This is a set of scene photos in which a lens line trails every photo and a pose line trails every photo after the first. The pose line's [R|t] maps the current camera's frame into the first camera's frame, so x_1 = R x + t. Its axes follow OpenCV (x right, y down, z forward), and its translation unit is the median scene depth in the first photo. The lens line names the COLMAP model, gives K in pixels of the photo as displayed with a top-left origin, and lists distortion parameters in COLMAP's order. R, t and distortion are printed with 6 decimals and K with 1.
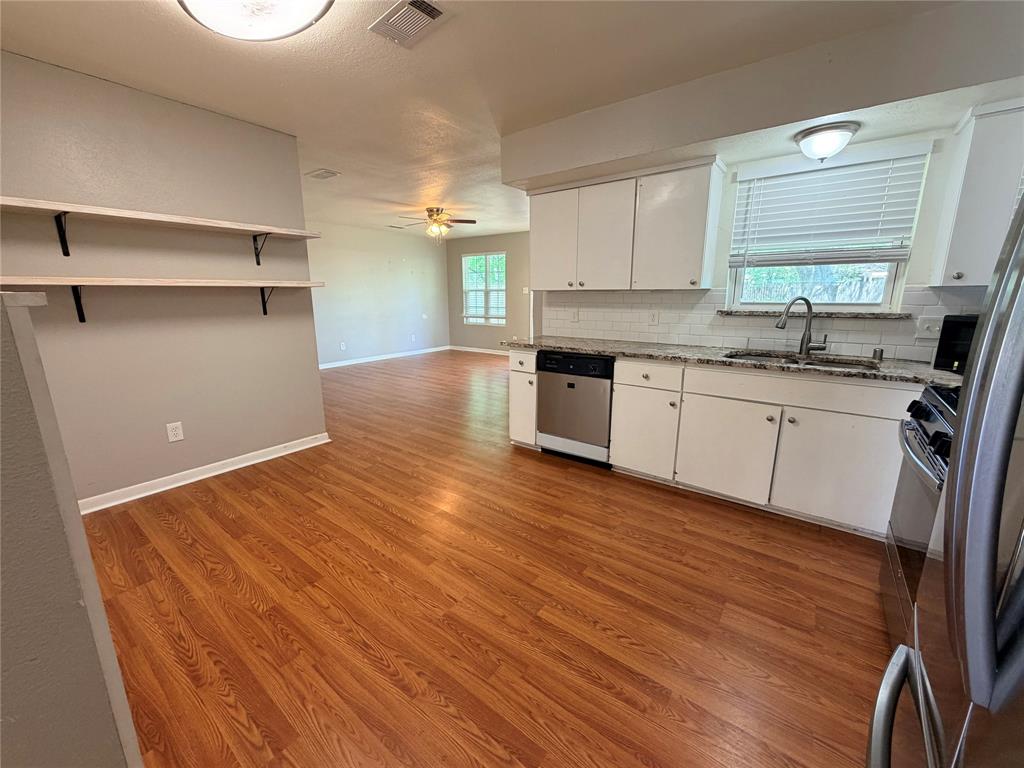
lens RADIAL K [[408.6, 0, 510.6], [0, 408.6, 382.5], [0, 0, 1]] dist [0.000420, -0.000108]
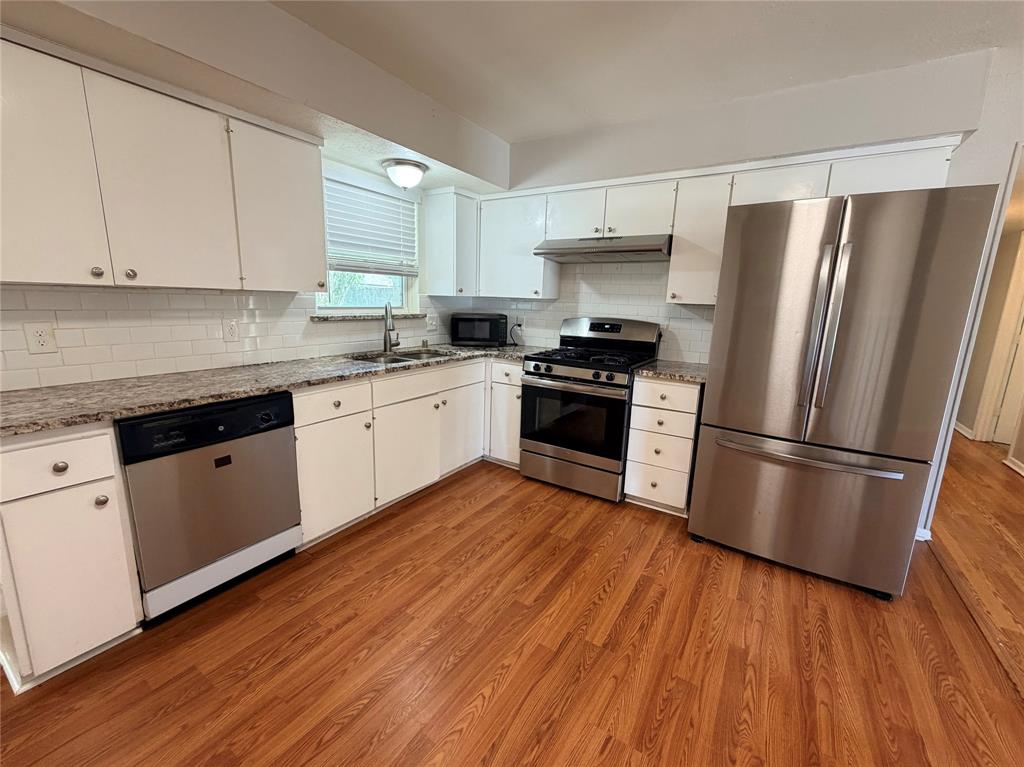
lens RADIAL K [[419.5, 0, 509.1], [0, 419.5, 382.2], [0, 0, 1]] dist [-0.001235, -0.000346]
pose [[-0.071969, -0.190678, 0.979011, -0.524879], [0.186331, 0.961706, 0.201005, -0.174445], [-0.979848, 0.196886, -0.033683, 0.787746]]
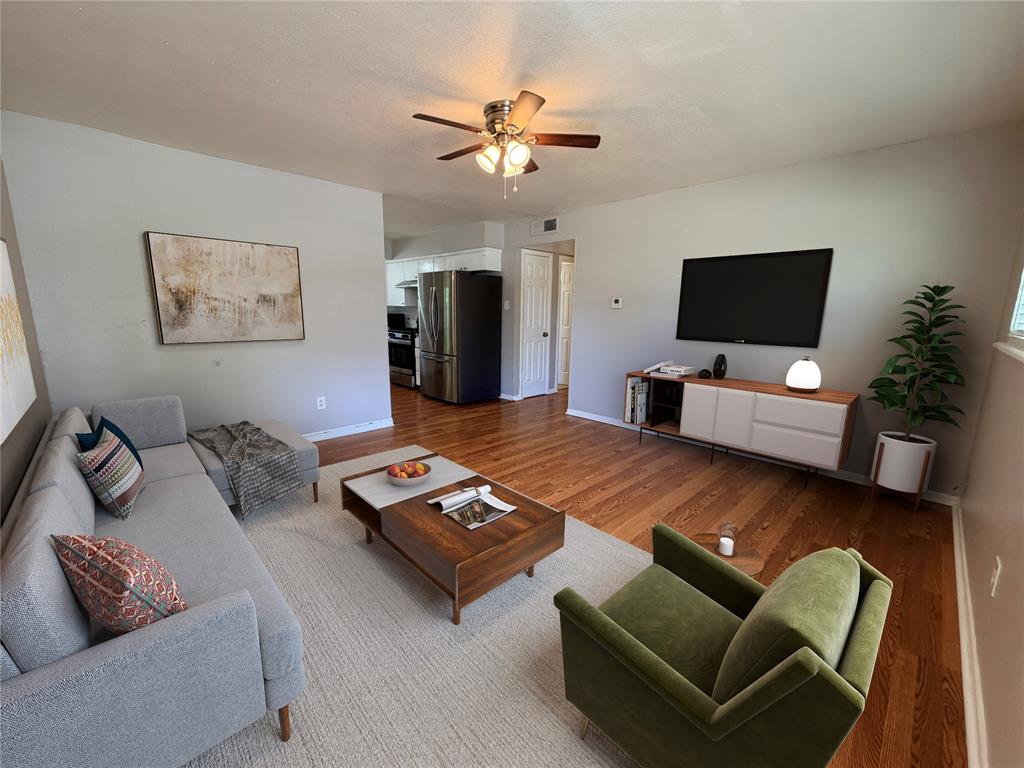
lens RADIAL K [[408.6, 0, 510.6], [0, 408.6, 382.5], [0, 0, 1]] dist [0.000420, -0.000108]
pose [[0.148818, -0.173579, 0.973511, -2.056489], [0.198436, 0.969690, 0.142563, 0.132713], [-0.968750, 0.171964, 0.178751, -0.610188]]
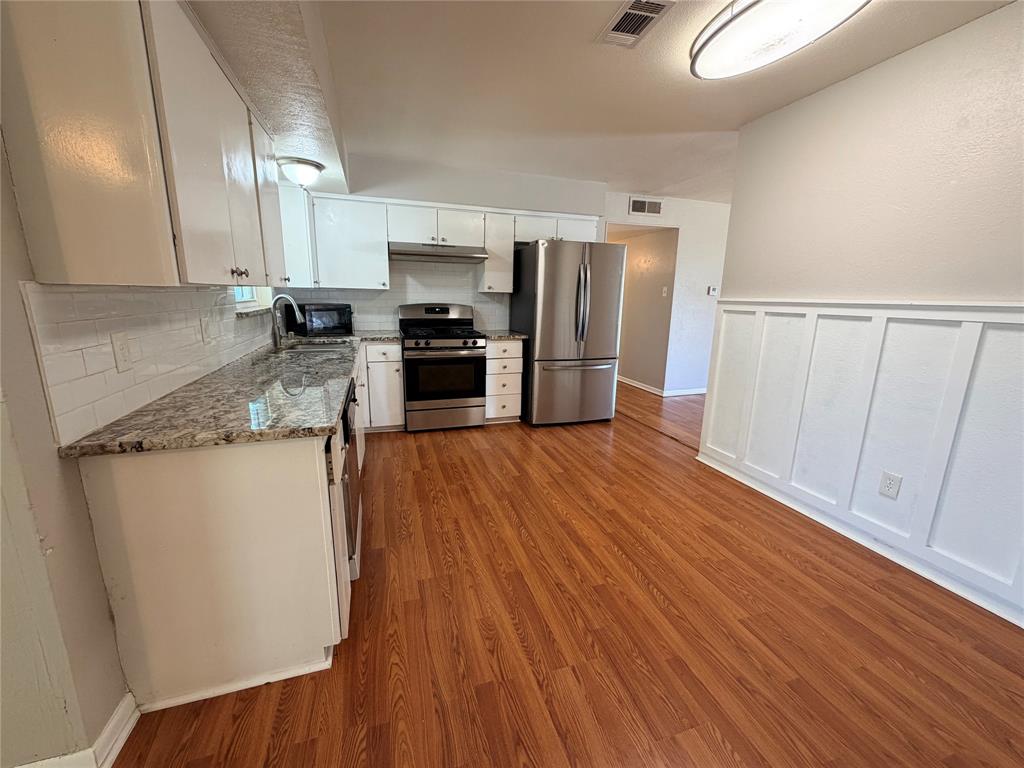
lens RADIAL K [[408.6, 0, 510.6], [0, 408.6, 382.5], [0, 0, 1]] dist [0.000420, -0.000108]
pose [[-0.816427, -0.133800, 0.561734, -0.501127], [0.109763, 0.919091, 0.378449, -0.363273], [-0.566921, 0.370633, -0.735684, 1.641824]]
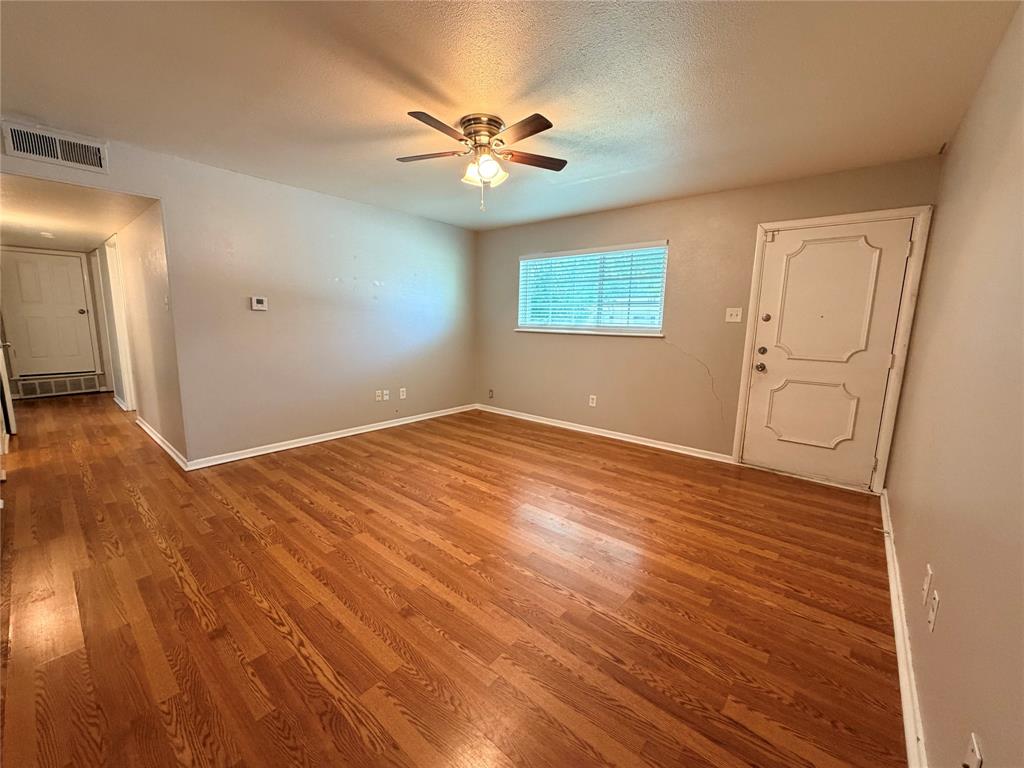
lens RADIAL K [[408.6, 0, 510.6], [0, 408.6, 382.5], [0, 0, 1]] dist [0.000420, -0.000108]
pose [[-0.998086, -0.029197, 0.054521, -1.119977], [-0.007447, 0.931874, 0.362706, -0.139477], [-0.061396, 0.361605, -0.930307, 0.641547]]
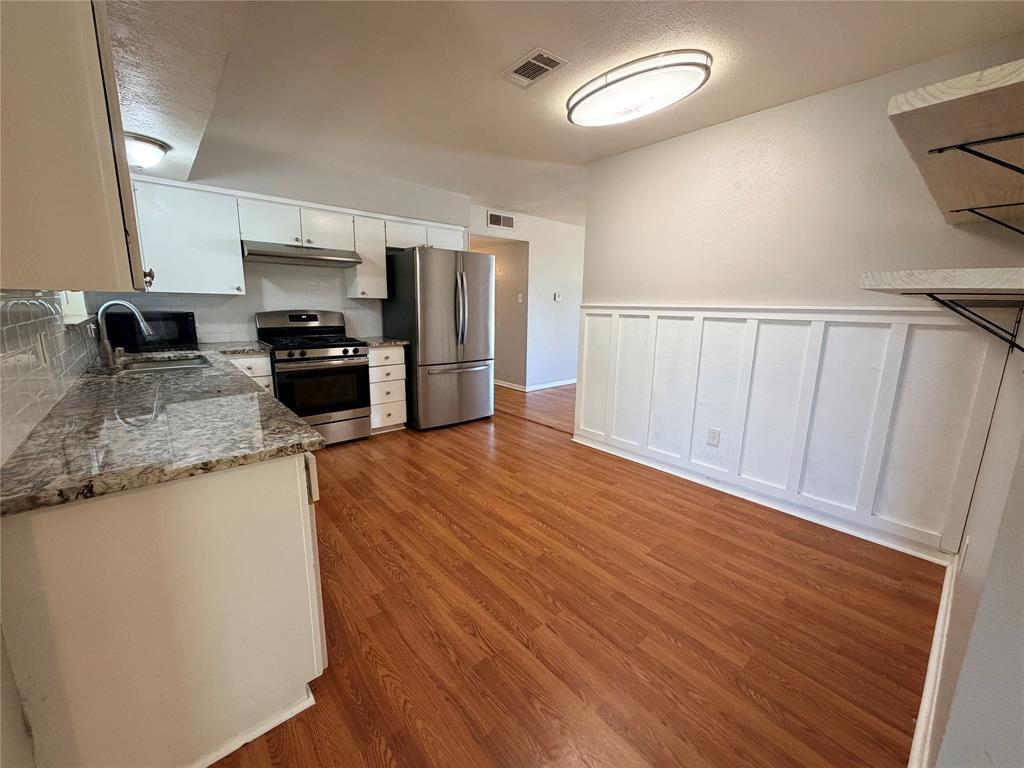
lens RADIAL K [[408.6, 0, 510.6], [0, 408.6, 382.5], [0, 0, 1]] dist [0.000420, -0.000108]
pose [[-0.976637, -0.055033, 0.207731, -0.354585], [0.032231, 0.918207, 0.394787, -0.391580], [-0.212466, 0.392259, -0.894981, 1.775678]]
